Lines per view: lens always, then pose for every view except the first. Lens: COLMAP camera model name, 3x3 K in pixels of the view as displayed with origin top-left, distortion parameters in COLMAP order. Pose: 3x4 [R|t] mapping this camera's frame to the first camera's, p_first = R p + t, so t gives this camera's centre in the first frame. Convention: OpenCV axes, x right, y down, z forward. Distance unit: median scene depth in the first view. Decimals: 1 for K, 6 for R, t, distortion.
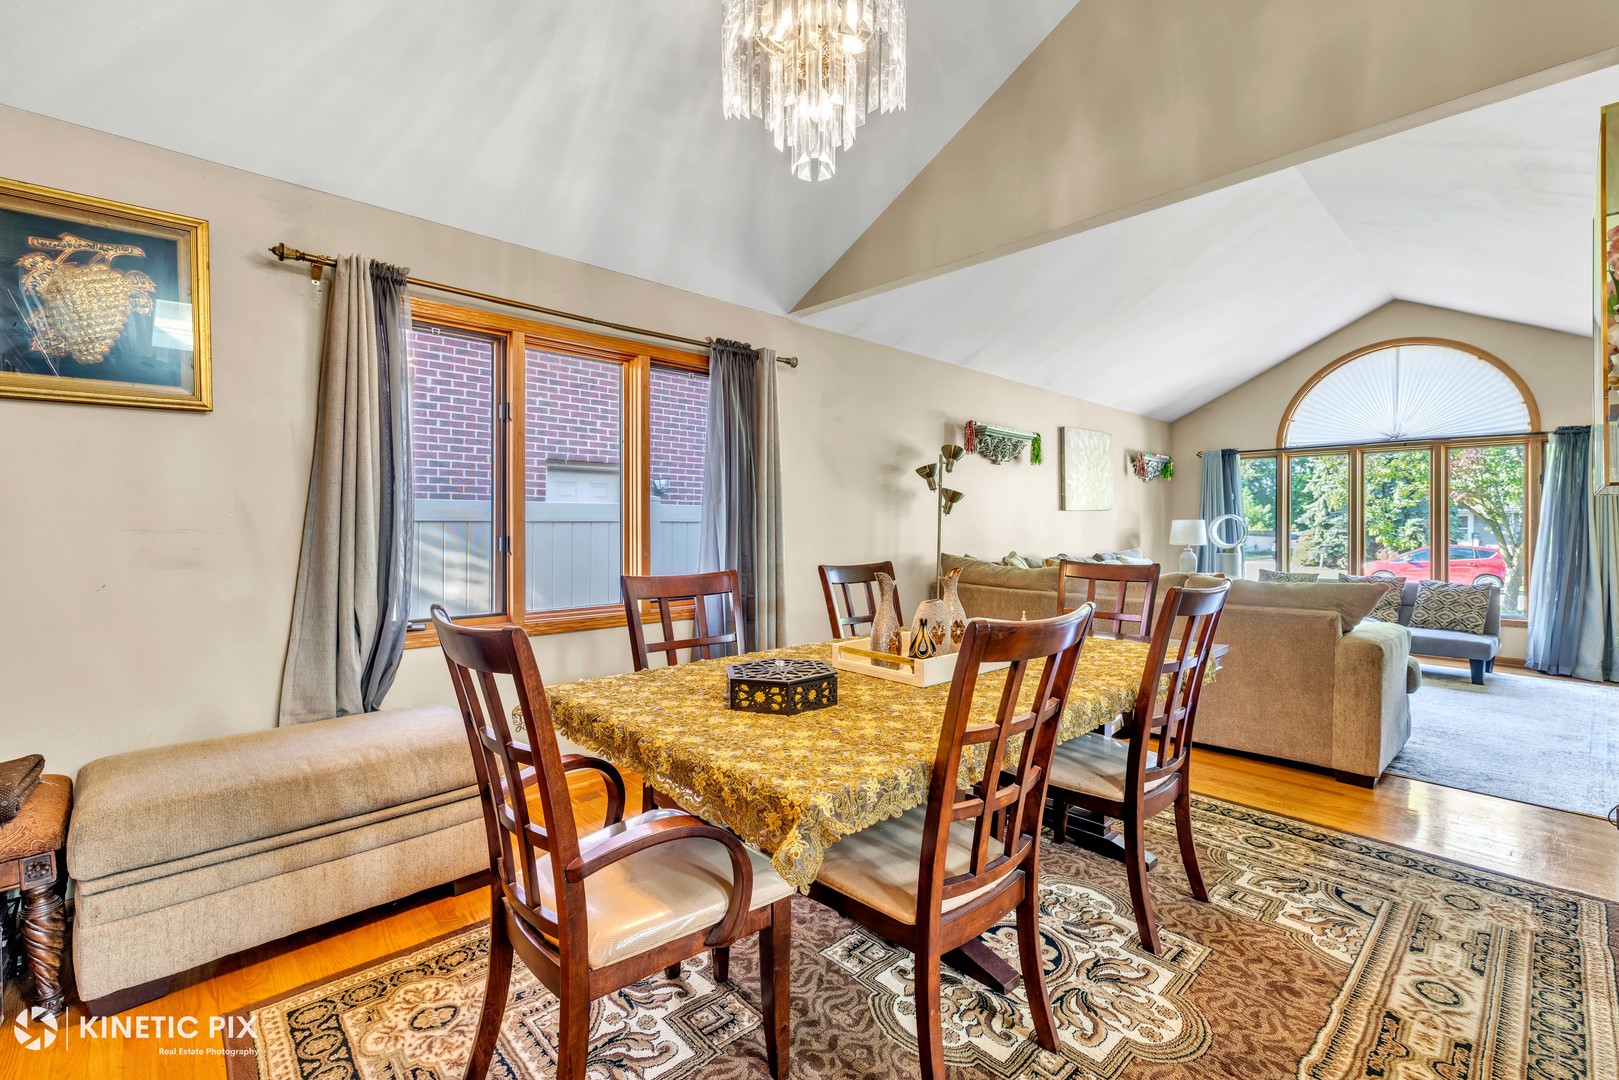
lens RADIAL K [[708.4, 0, 798.9], [0, 708.4, 529.9], [0, 0, 1]] dist [-0.003917, 0.000379]
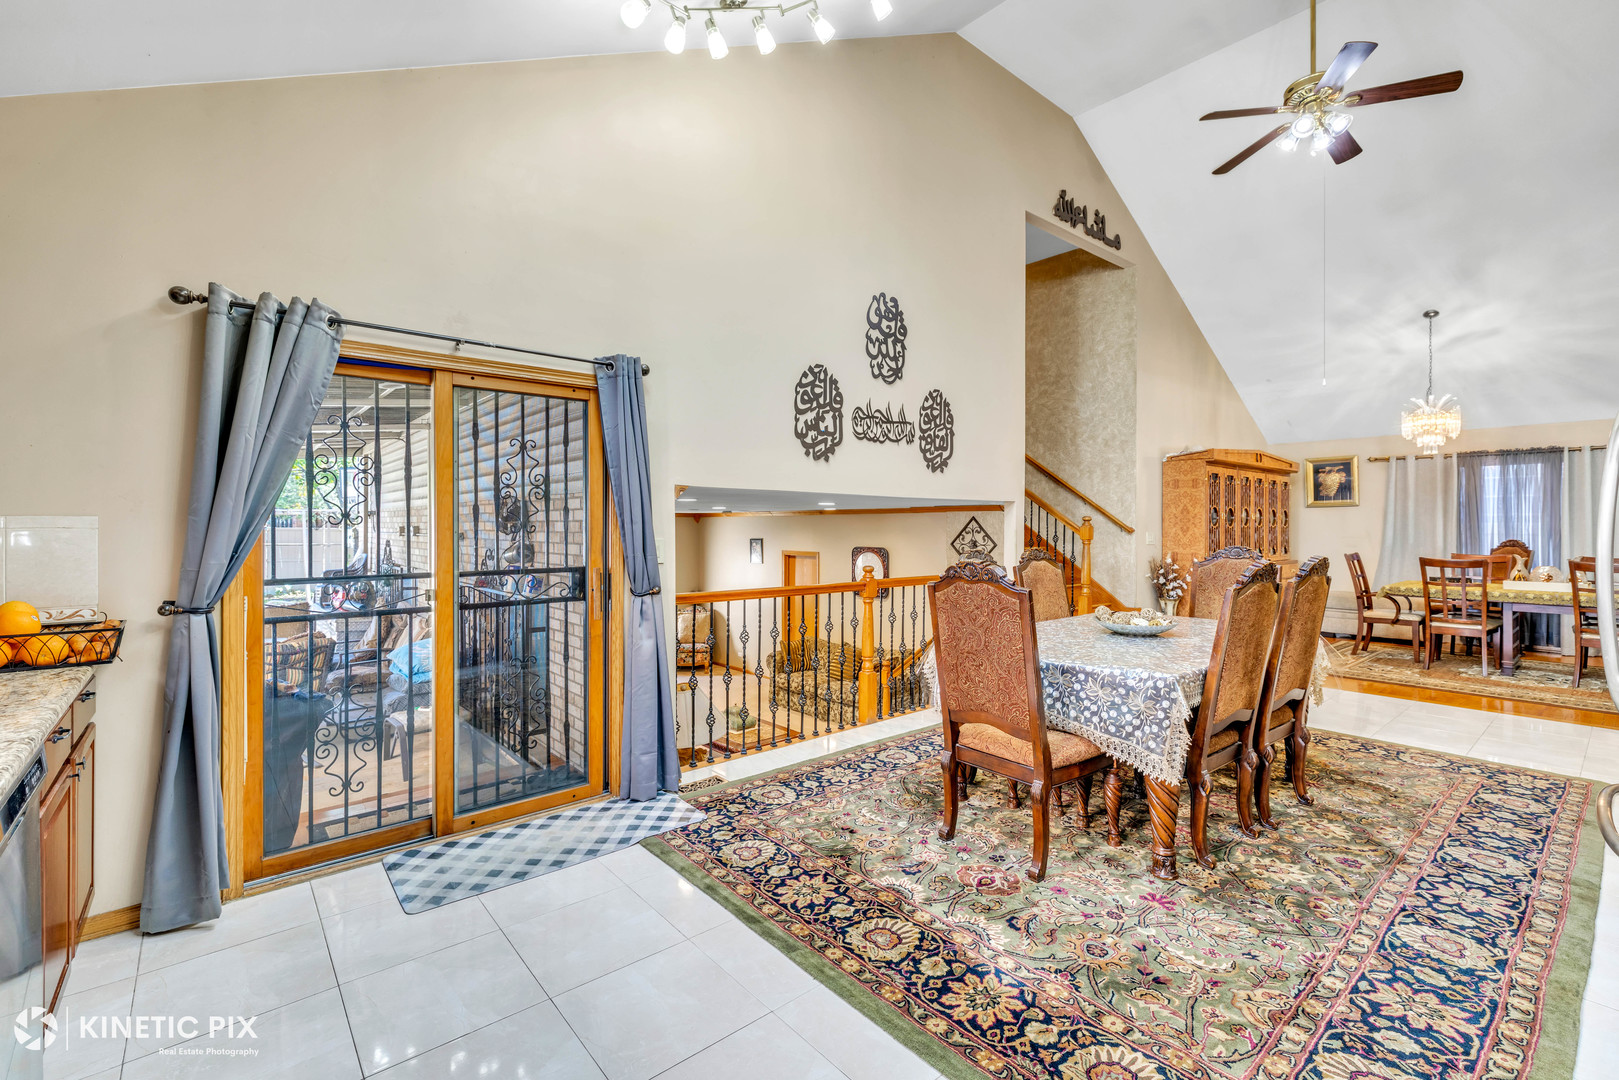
lens RADIAL K [[708.4, 0, 805.5], [0, 708.4, 526.2], [0, 0, 1]] dist [-0.003917, 0.000379]
pose [[-0.049627, -0.003002, -0.998763, 1.298314], [-0.011117, 0.999935, -0.002453, -0.007079], [0.998706, 0.010981, -0.049657, -0.738409]]
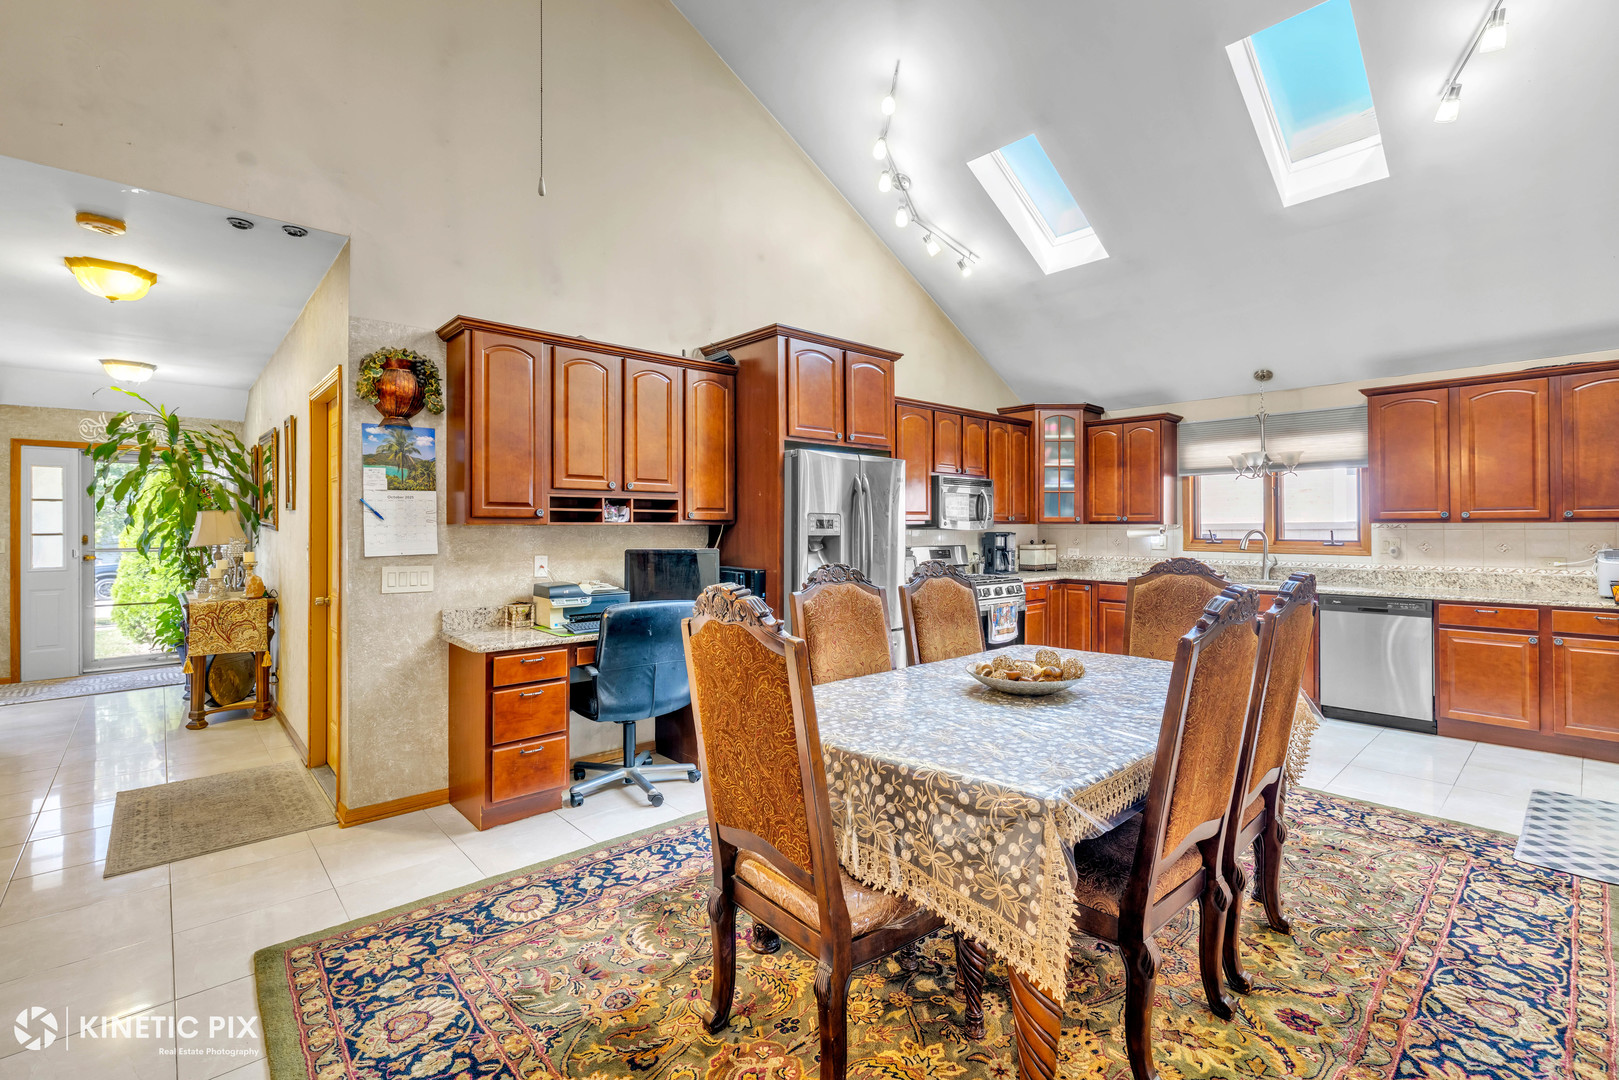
lens RADIAL K [[708.4, 0, 813.7], [0, 708.4, 524.7], [0, 0, 1]] dist [-0.003917, 0.000379]
pose [[0.008542, -0.001976, 0.999962, 0.178902], [0.012826, 0.999916, 0.001866, -0.018089], [-0.999881, 0.012809, 0.008567, -0.334678]]
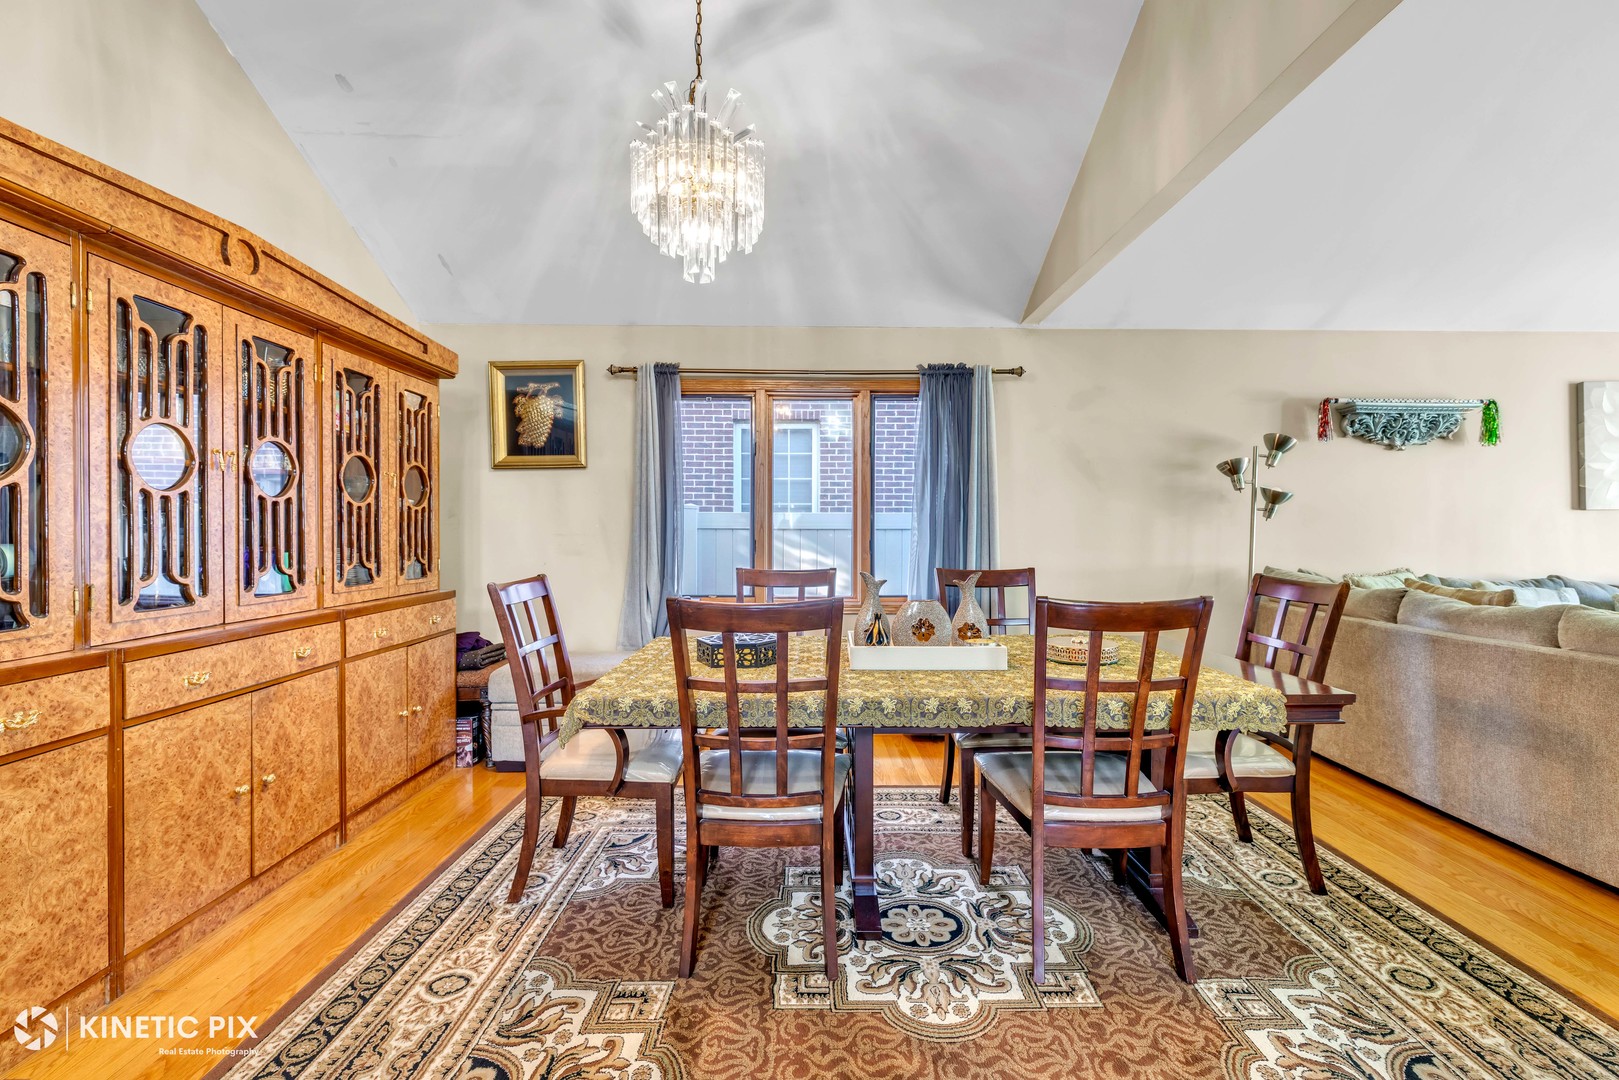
lens RADIAL K [[708.4, 0, 797.6], [0, 708.4, 532.7], [0, 0, 1]] dist [-0.003917, 0.000379]
pose [[0.725674, -0.000362, -0.688038, 0.335403], [-0.006181, 0.999956, -0.007045, 0.003354], [0.688011, 0.009365, 0.725640, 0.032737]]
